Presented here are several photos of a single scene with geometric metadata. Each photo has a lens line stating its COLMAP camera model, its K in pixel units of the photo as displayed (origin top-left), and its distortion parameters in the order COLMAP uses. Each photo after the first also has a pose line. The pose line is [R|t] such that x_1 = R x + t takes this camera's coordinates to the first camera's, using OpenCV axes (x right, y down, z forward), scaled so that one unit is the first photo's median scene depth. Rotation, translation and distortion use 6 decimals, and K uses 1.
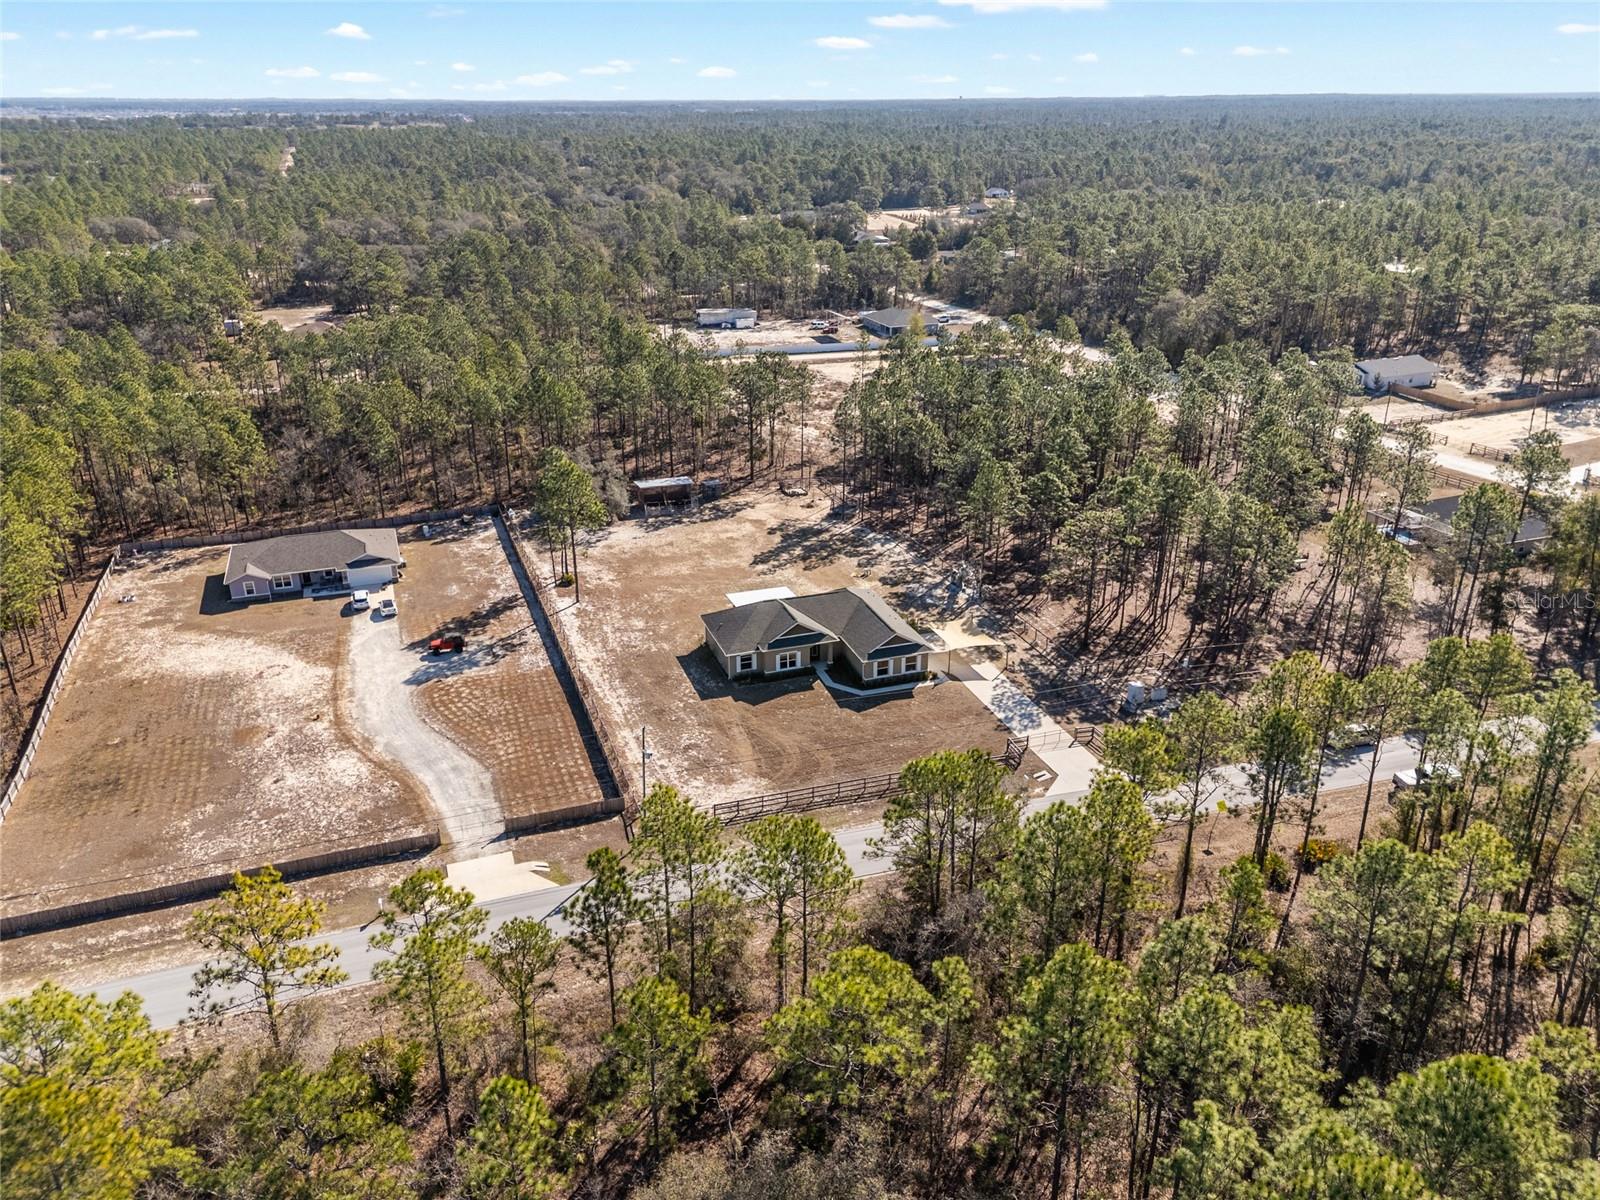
lens RADIAL K [[1191.8, 0, 800.0], [0, 1191.8, 600.0], [0, 0, 1]] dist [0.145319, -0.099204]
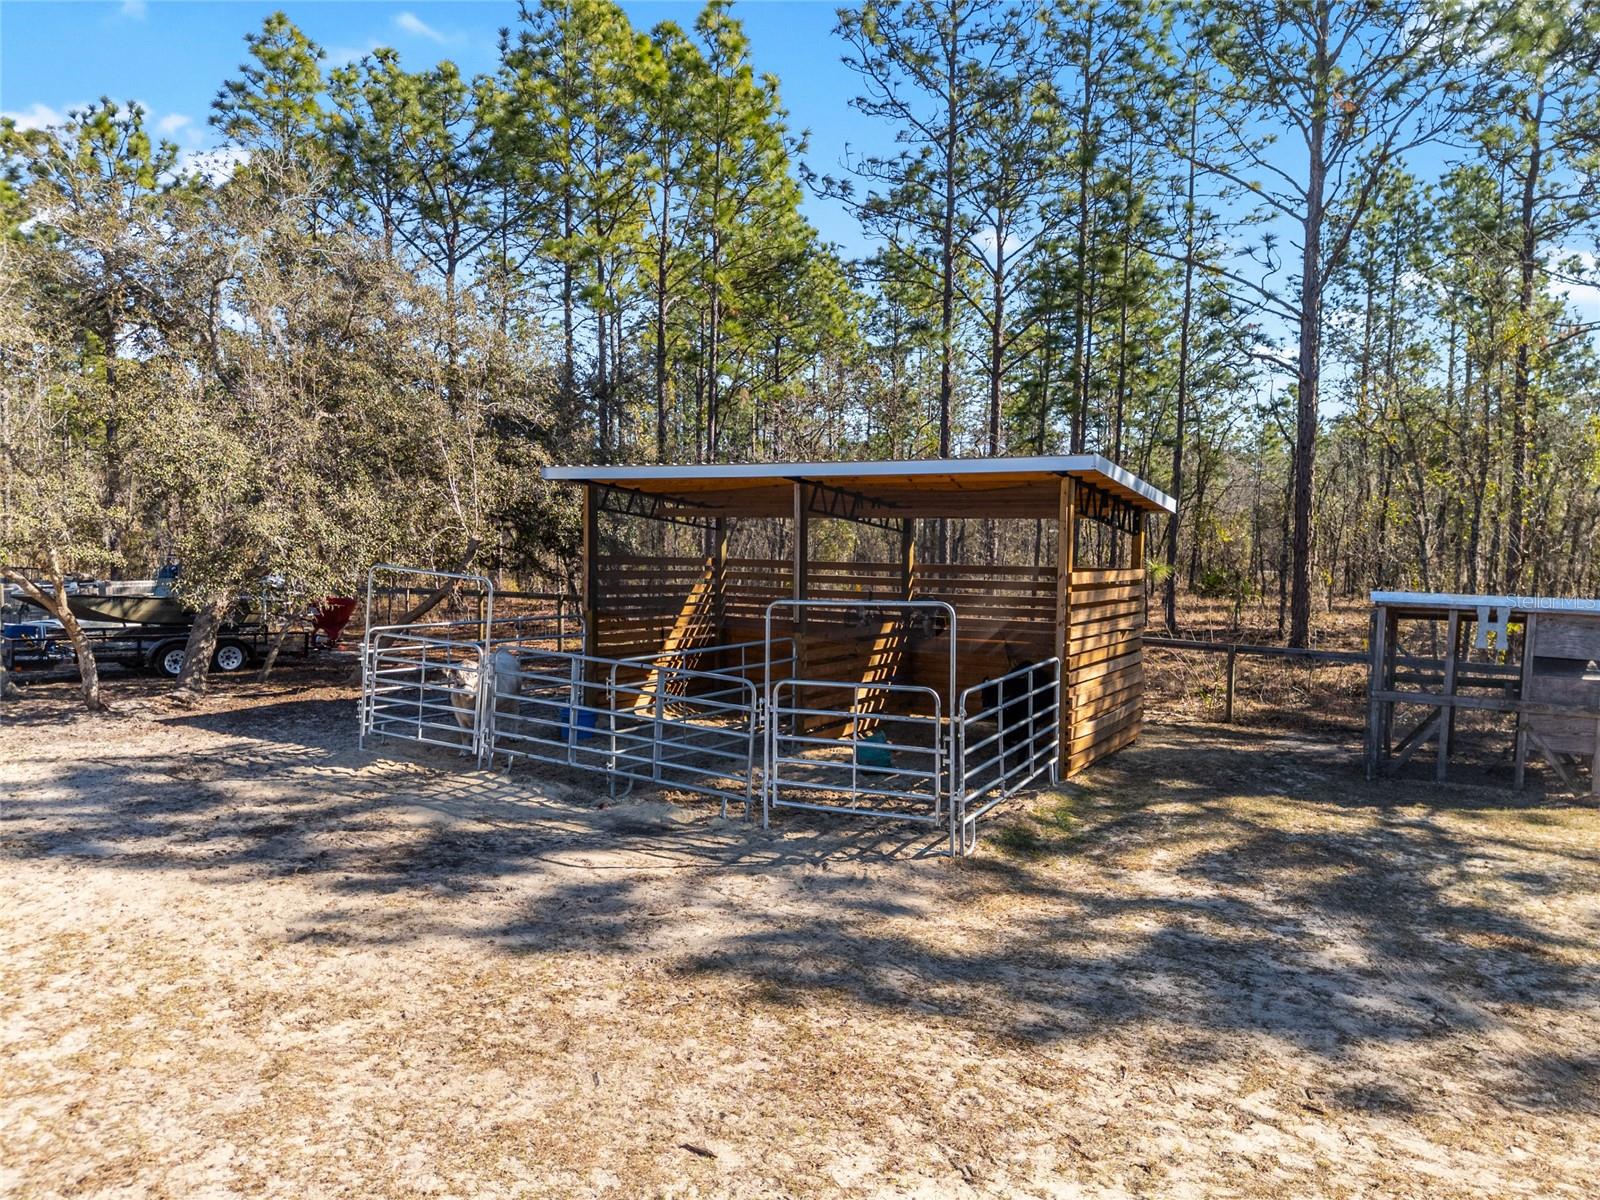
lens RADIAL K [[1169.3, 0, 800.0], [0, 1169.3, 600.0], [0, 0, 1]] dist [0.088188, -0.094836]
pose [[0.661811, 0.034971, -0.748855, -0.057787], [-0.303863, 0.925690, -0.225314, -0.088949], [0.685328, 0.376664, 0.623257, 1.240957]]
